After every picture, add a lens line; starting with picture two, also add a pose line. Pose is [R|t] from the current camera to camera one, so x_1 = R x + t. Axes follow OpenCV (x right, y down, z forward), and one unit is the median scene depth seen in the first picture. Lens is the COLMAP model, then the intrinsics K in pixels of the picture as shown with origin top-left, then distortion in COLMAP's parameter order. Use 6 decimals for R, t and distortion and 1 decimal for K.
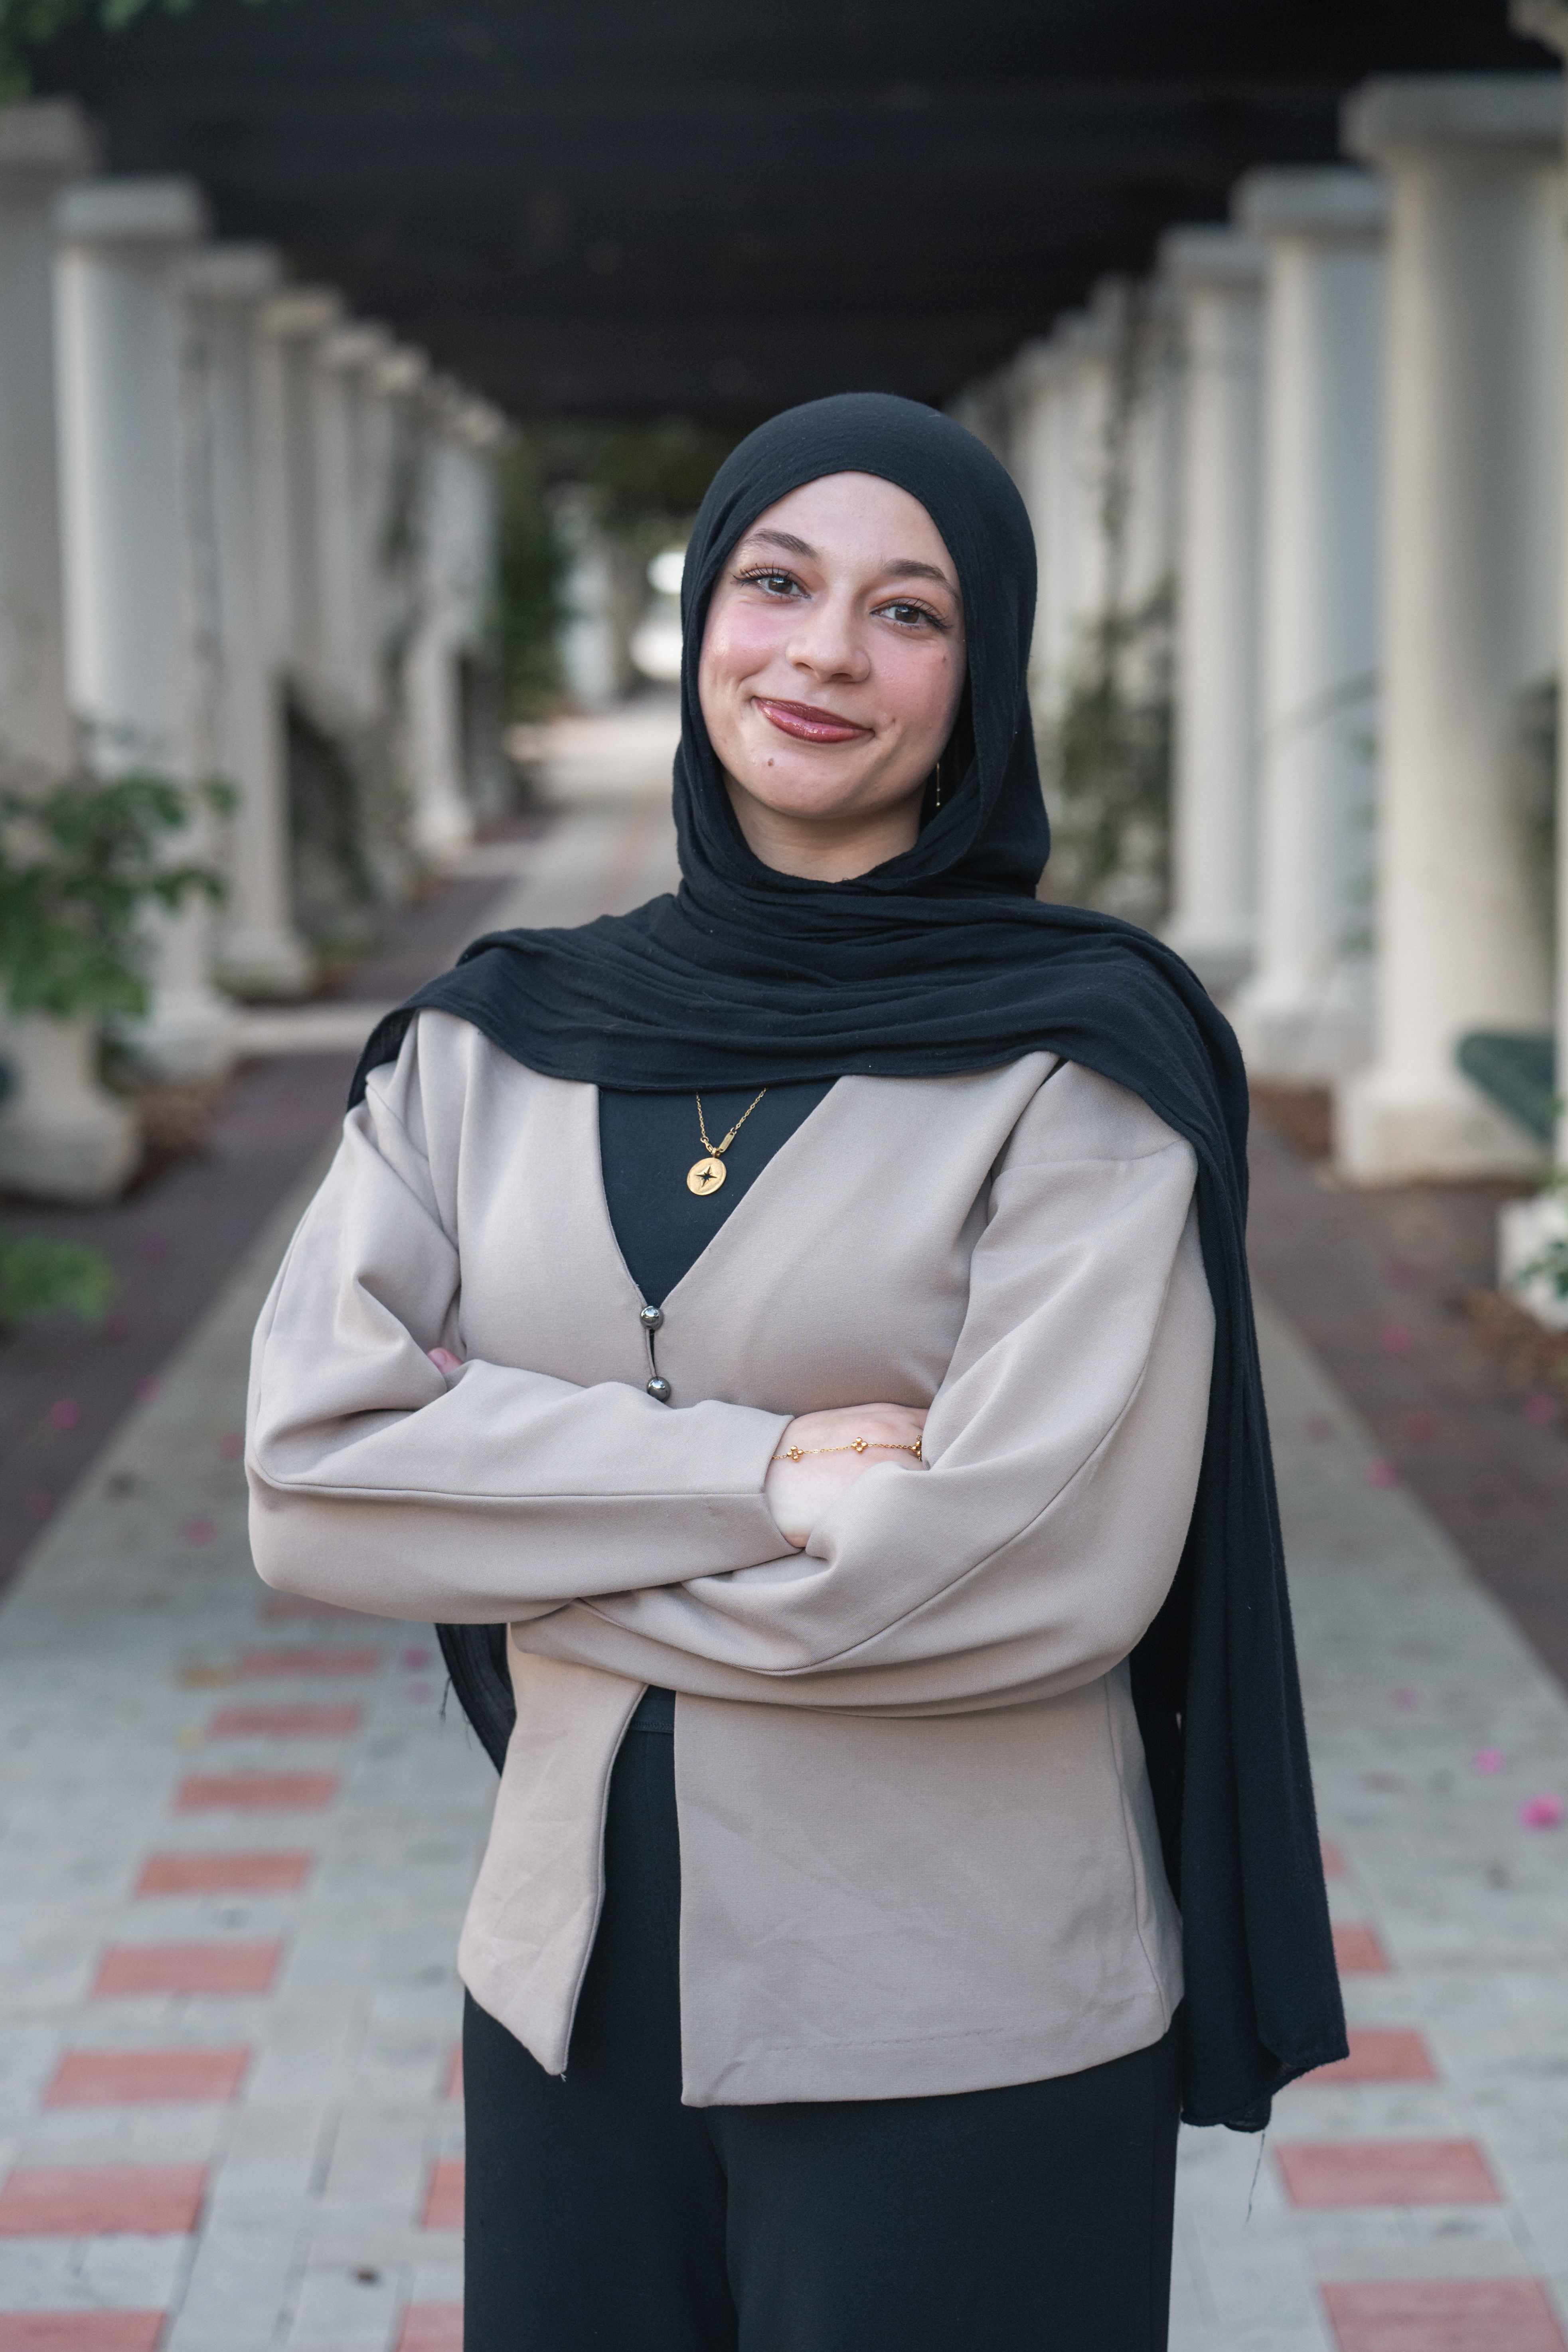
lens RADIAL K [[5337.6, 0, 784.0], [0, 5337.6, 1176.0], [0, 0, 1]] dist [-0.065815, 0.129213]
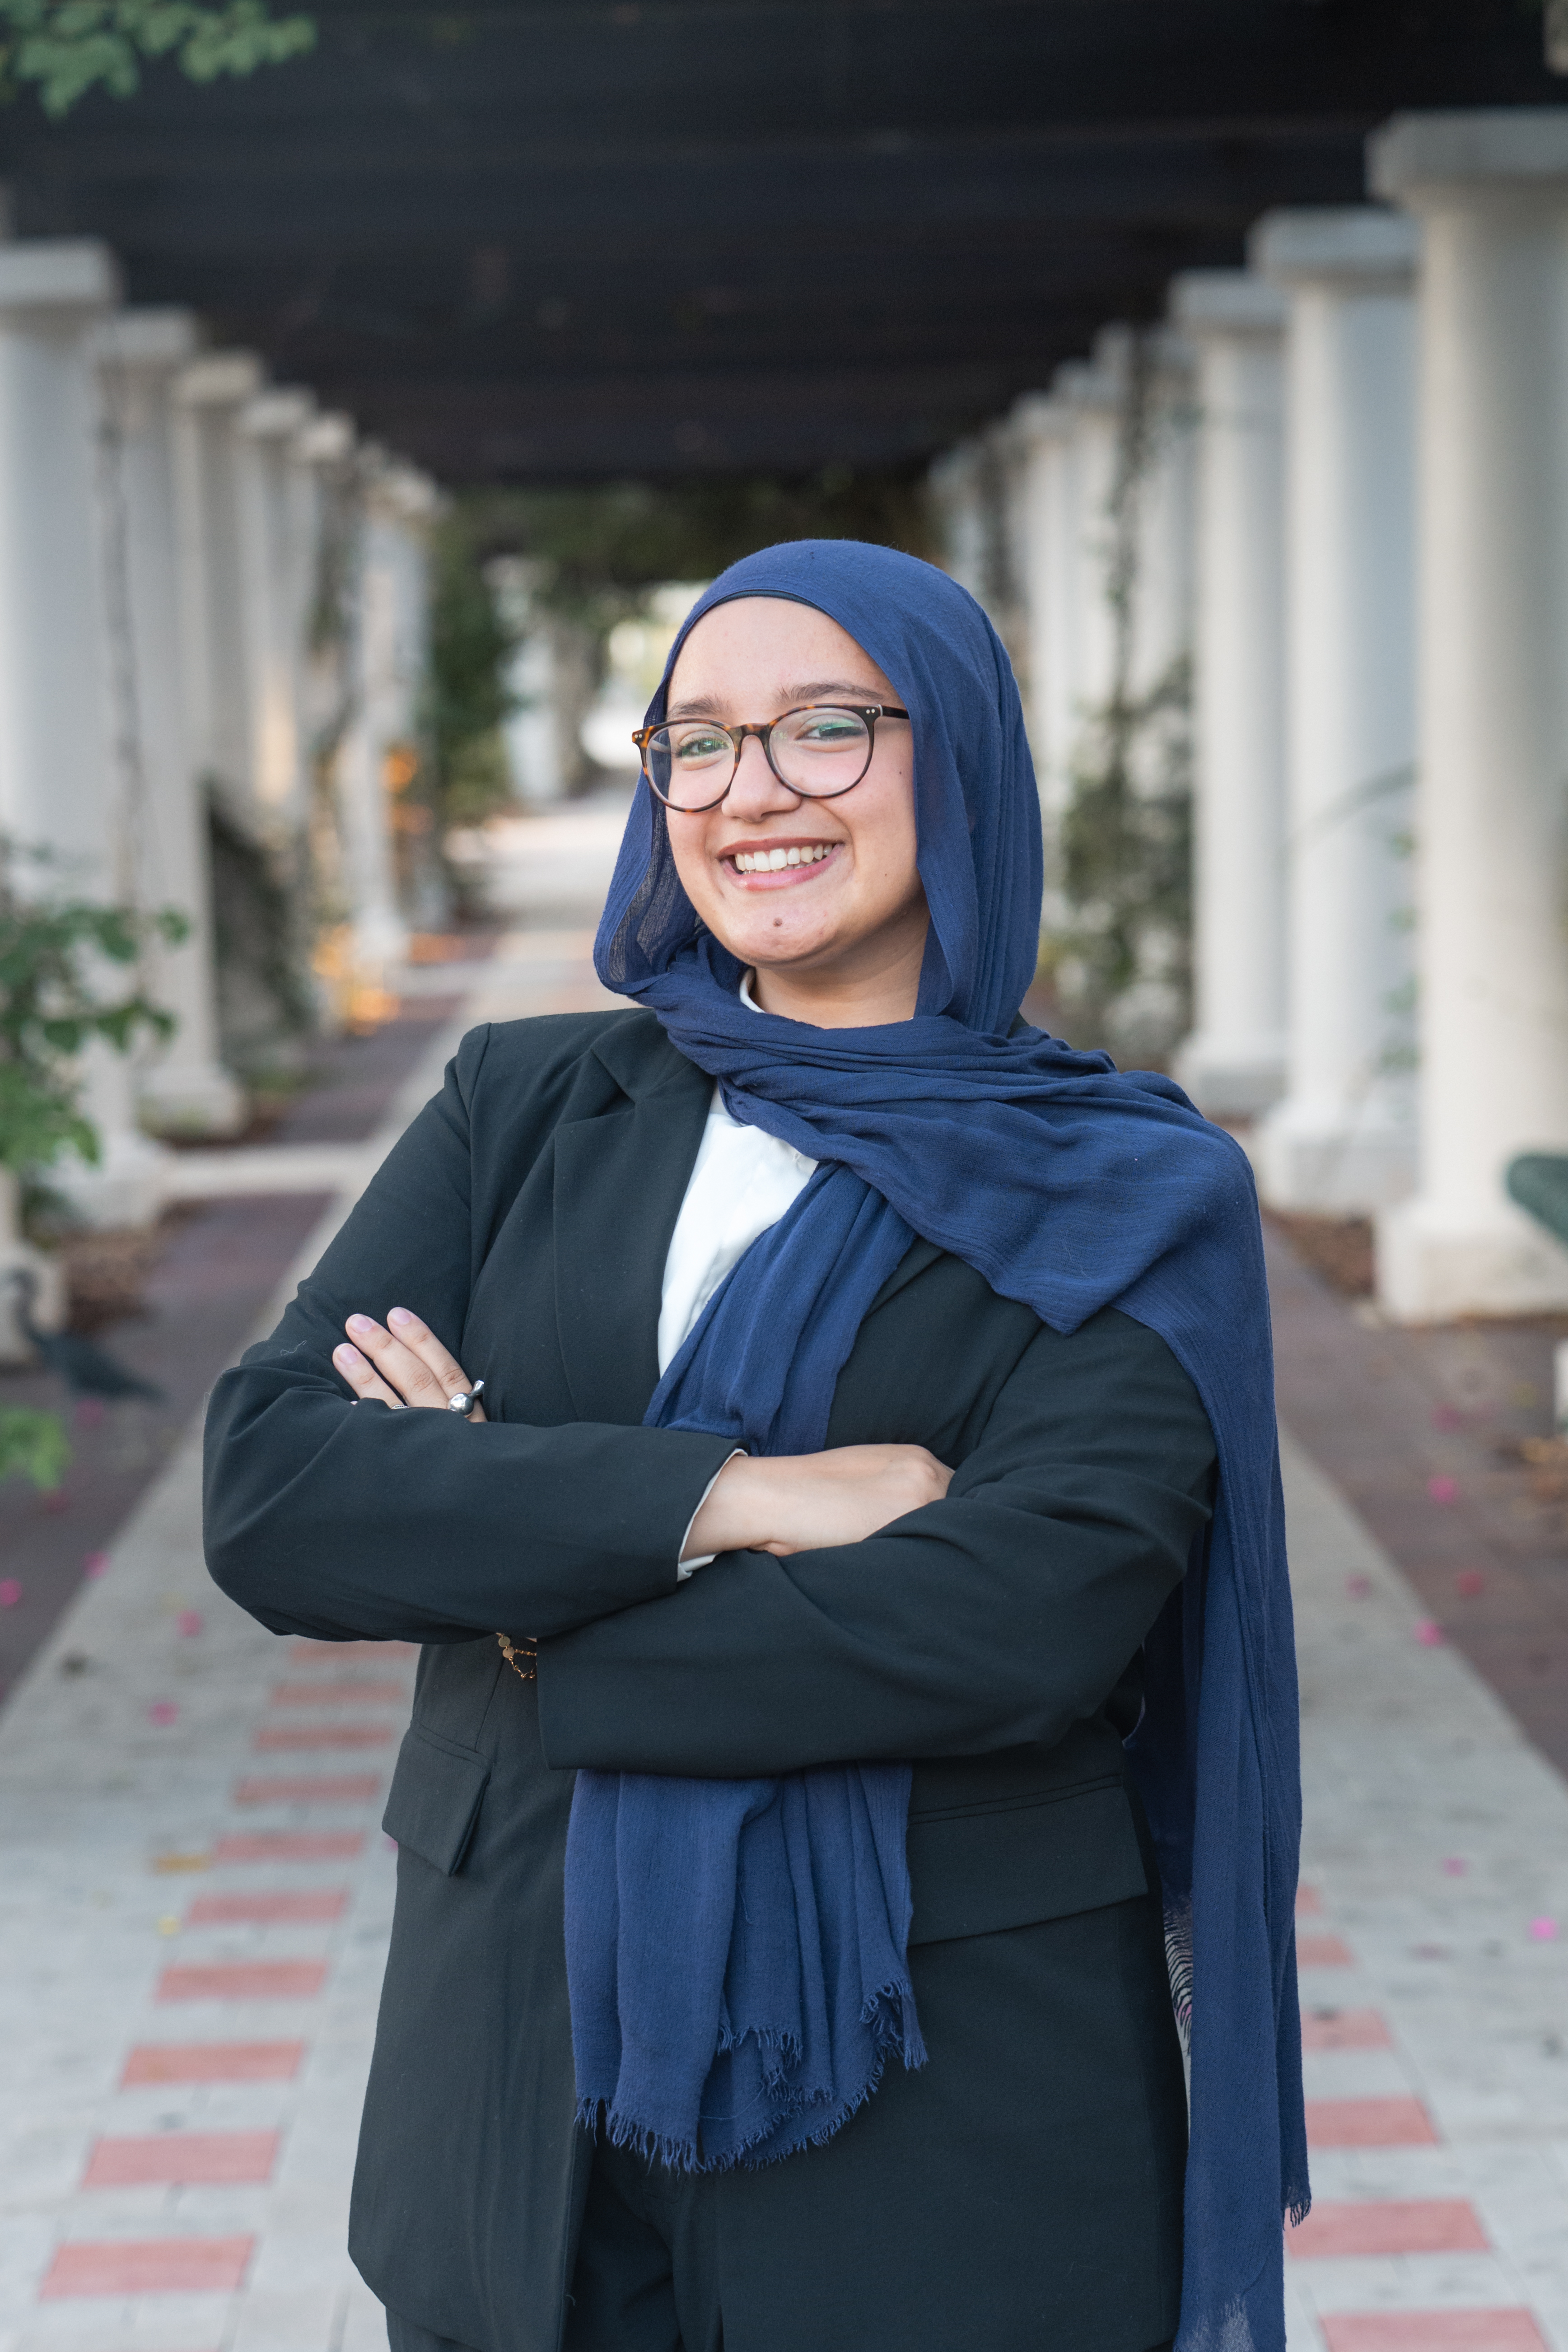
lens RADIAL K [[5216.5, 0, 778.1], [0, 5216.5, 1294.6], [0, 0, 1]] dist [-0.072045, -0.192975]
pose [[0.999844, -0.015870, -0.007776, 0.008252], [0.015838, 0.999866, -0.004166, -0.001492], [0.007841, 0.004042, 0.999961, 0.112225]]
